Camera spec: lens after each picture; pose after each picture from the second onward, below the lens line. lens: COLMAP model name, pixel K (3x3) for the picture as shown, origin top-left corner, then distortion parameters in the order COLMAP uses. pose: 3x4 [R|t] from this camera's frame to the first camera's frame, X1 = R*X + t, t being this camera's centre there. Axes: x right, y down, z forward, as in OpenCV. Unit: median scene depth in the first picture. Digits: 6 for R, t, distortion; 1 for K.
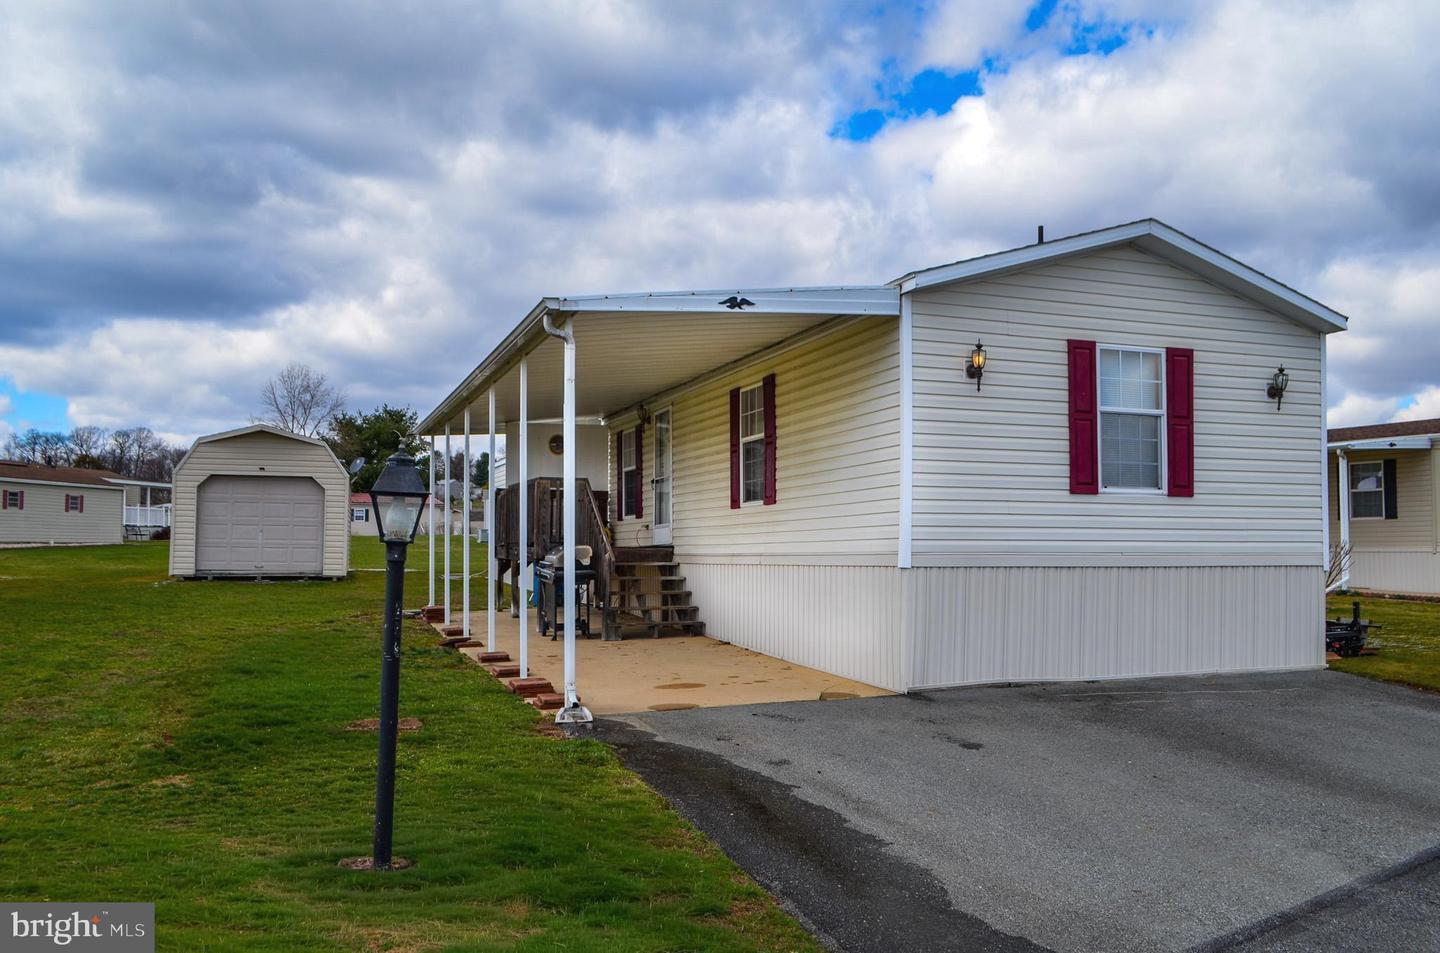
lens RADIAL K [[1253.6, 0, 720.0], [0, 1253.6, 476.5], [0, 0, 1]] dist [-0.065359, 0.004261]
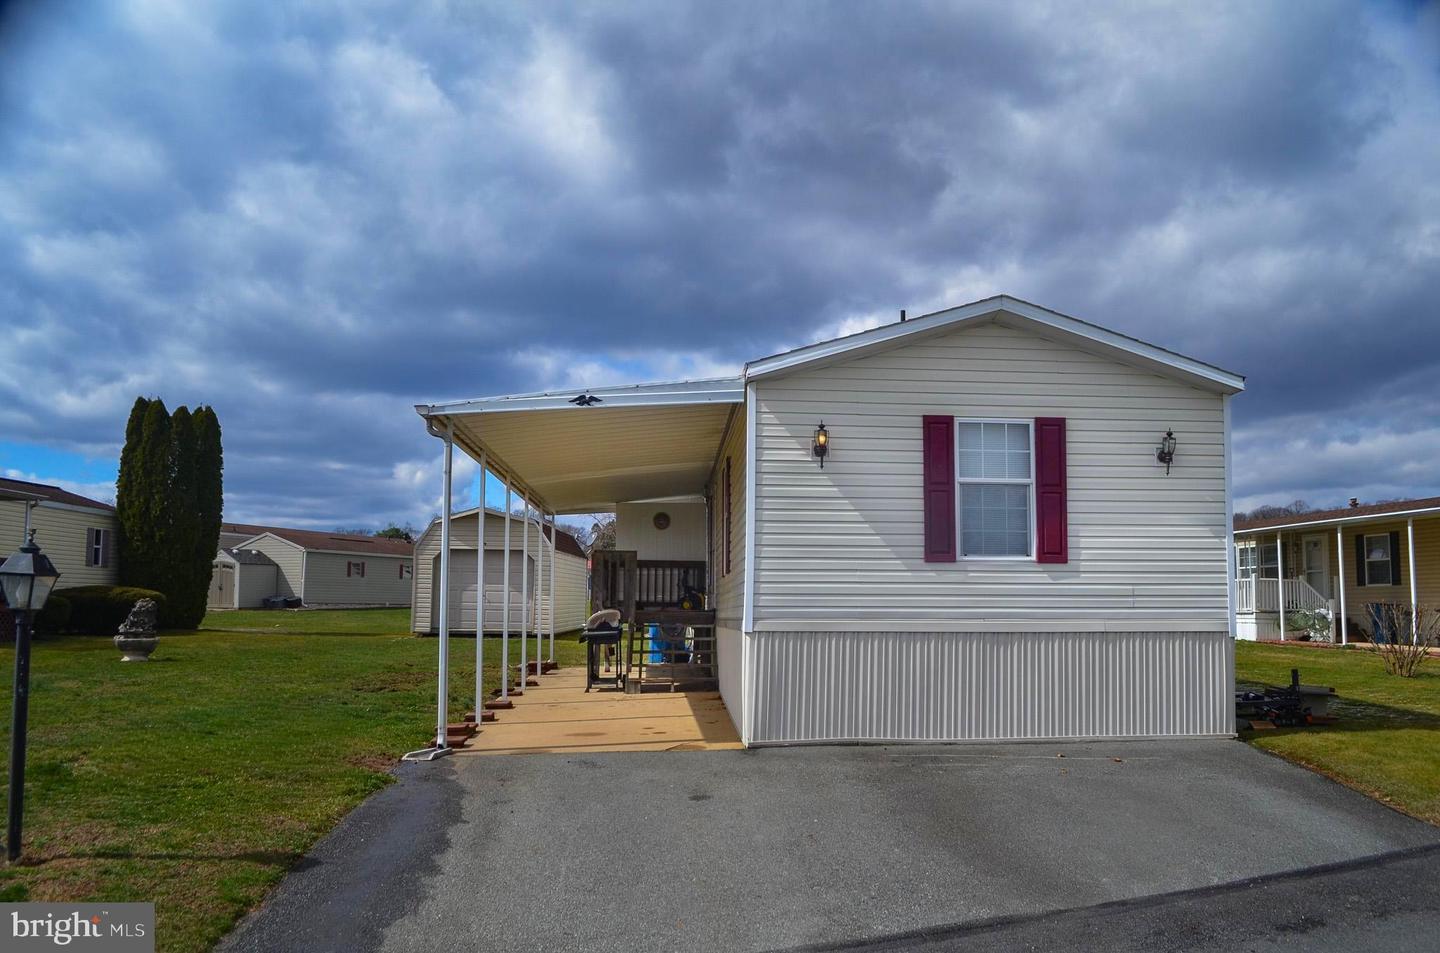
lens RADIAL K [[1147.6, 0, 720.0], [0, 1147.6, 476.5], [0, 0, 1]] dist [-0.066326, 0.000550]
pose [[0.958103, -0.031931, -0.284640, 0.377258], [0.015762, 0.998139, -0.058915, -0.003862], [0.285991, 0.051960, 0.956822, 0.024960]]
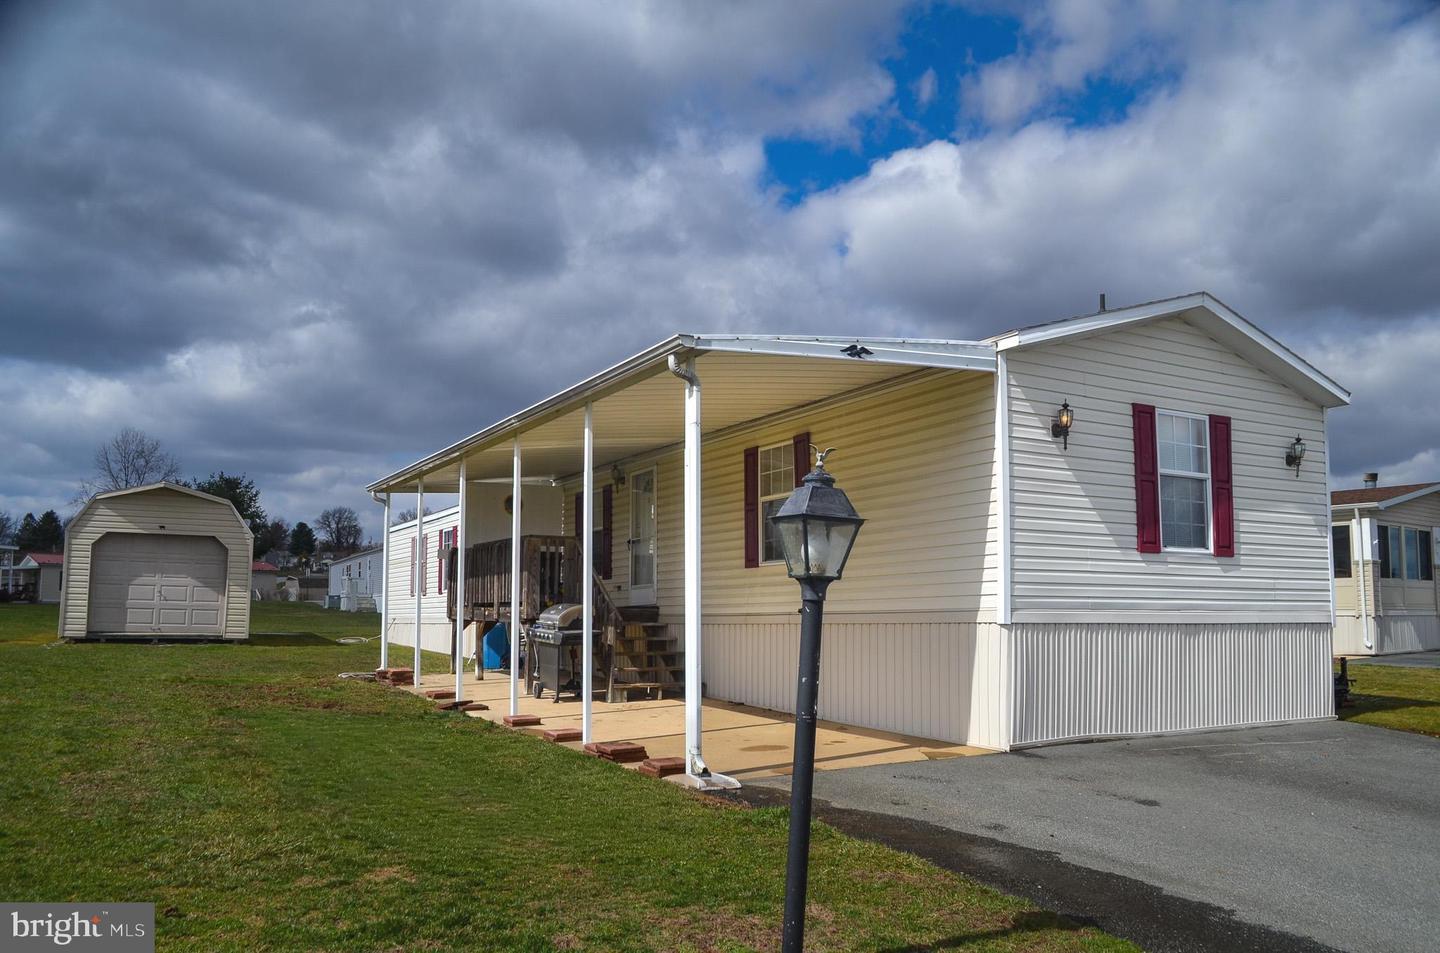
lens RADIAL K [[1163.0, 0, 720.3], [0, 1163.0, 486.5], [0, 0, 1]] dist [-0.064954, -0.003295]
pose [[0.985634, 0.021756, 0.167488, -0.211509], [-0.012442, 0.998327, -0.056458, 0.017004], [-0.168436, 0.053563, 0.984256, 0.114161]]
